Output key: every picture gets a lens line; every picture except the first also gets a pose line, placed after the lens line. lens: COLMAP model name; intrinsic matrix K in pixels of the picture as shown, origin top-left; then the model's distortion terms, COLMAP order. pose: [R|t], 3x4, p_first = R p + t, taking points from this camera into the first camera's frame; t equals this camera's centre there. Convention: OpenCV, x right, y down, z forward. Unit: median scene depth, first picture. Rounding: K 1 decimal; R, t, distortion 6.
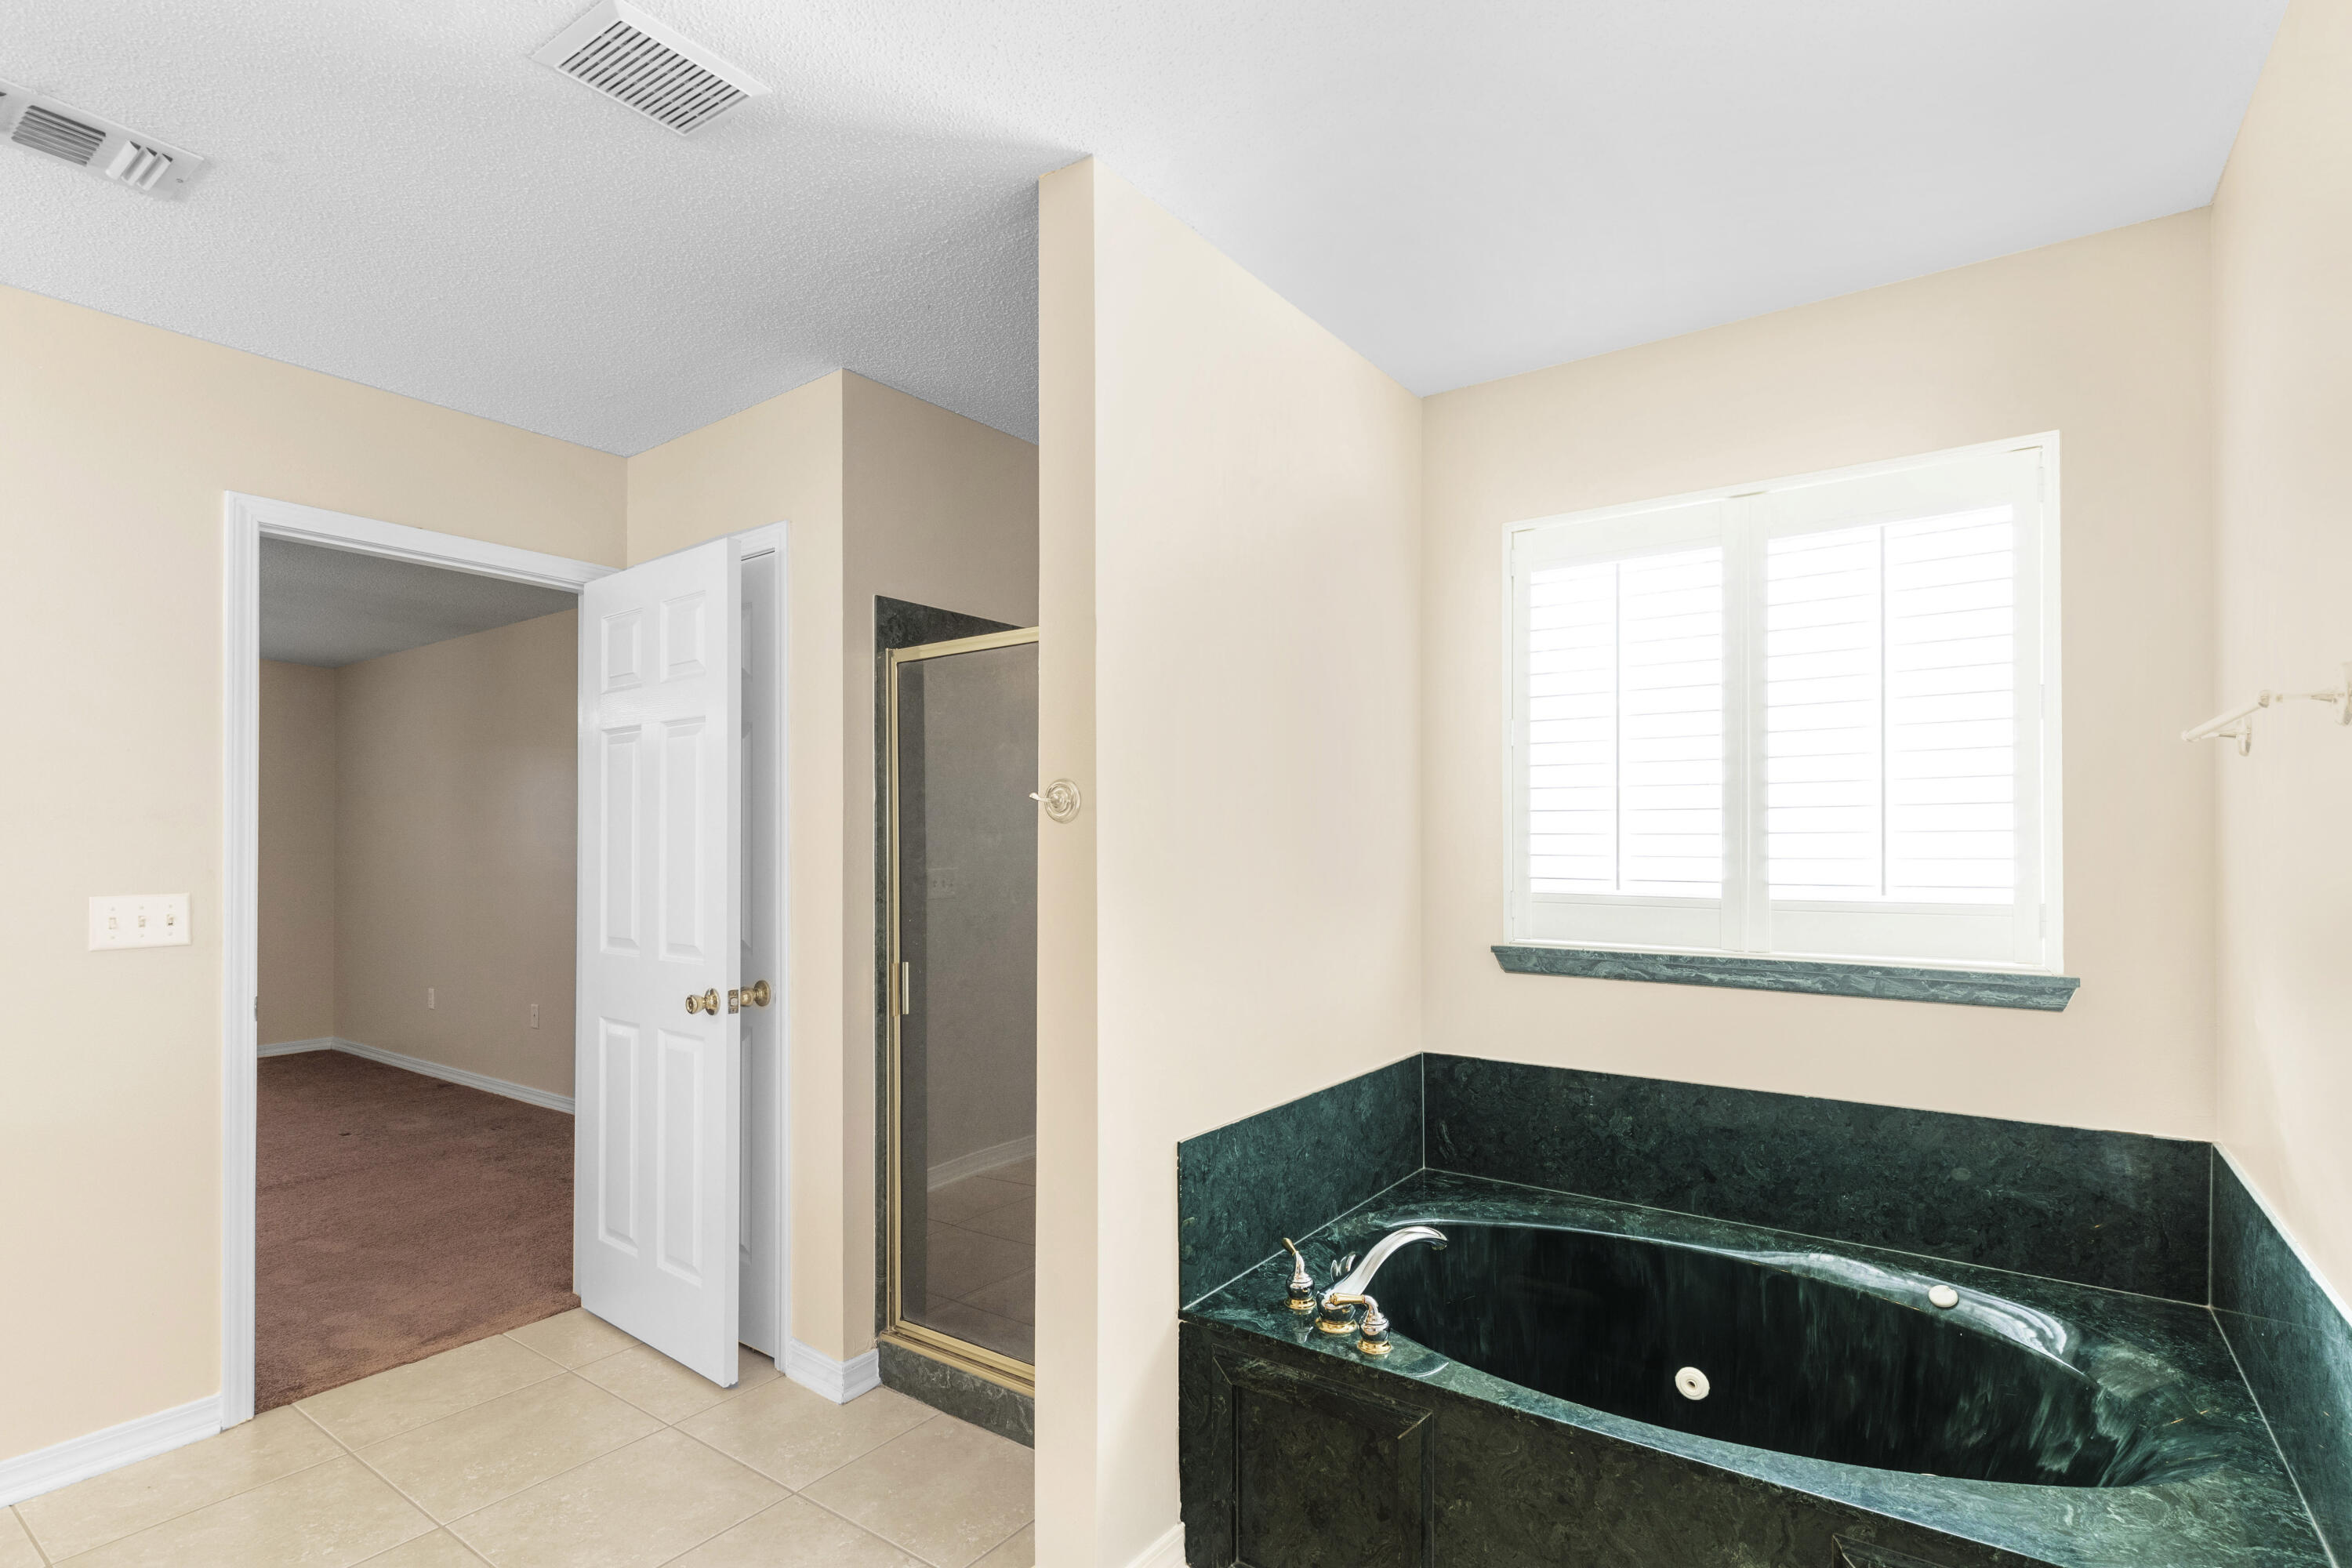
lens RADIAL K [[1132.8, 0, 1205.5], [0, 1132.8, 837.8], [0, 0, 1]] dist [0.004483, 0.000925]
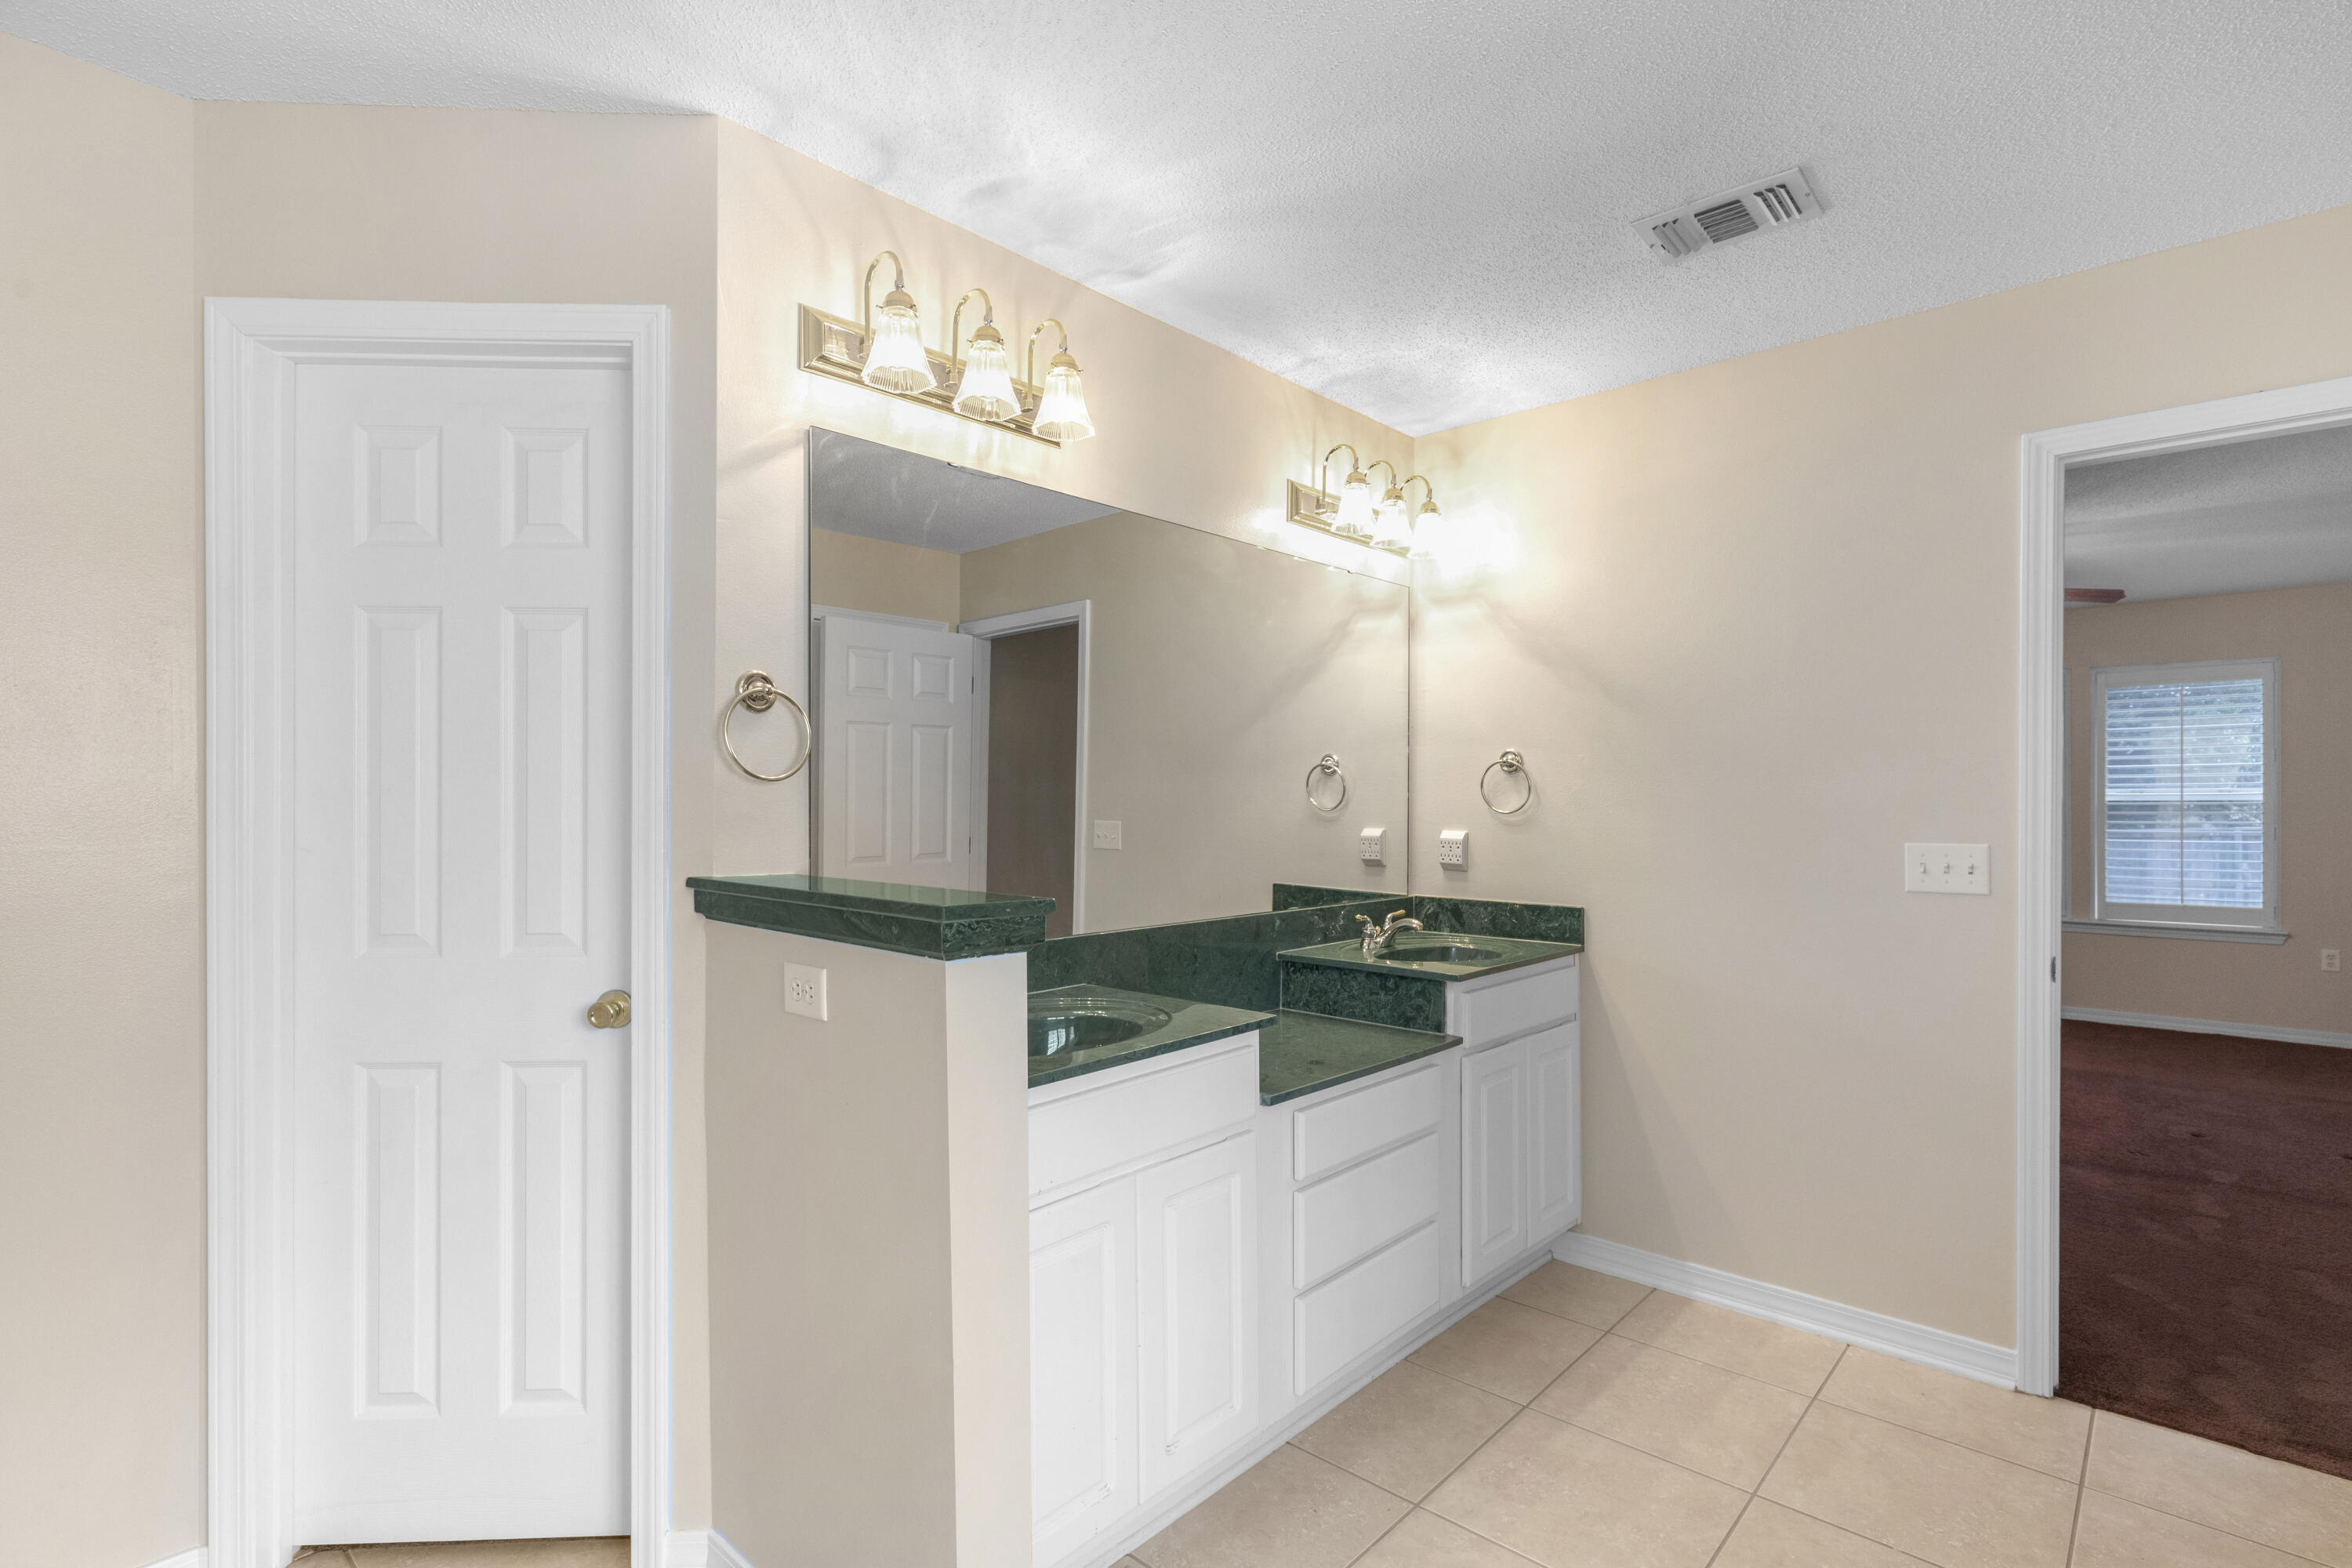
lens RADIAL K [[1132.8, 0, 1171.2], [0, 1132.8, 798.3], [0, 0, 1]] dist [0.004483, 0.000925]
pose [[-0.130875, 0.001475, -0.991398, 0.211198], [0.002970, 0.999995, 0.001096, 0.004766], [0.991394, -0.002801, -0.130879, 0.408818]]
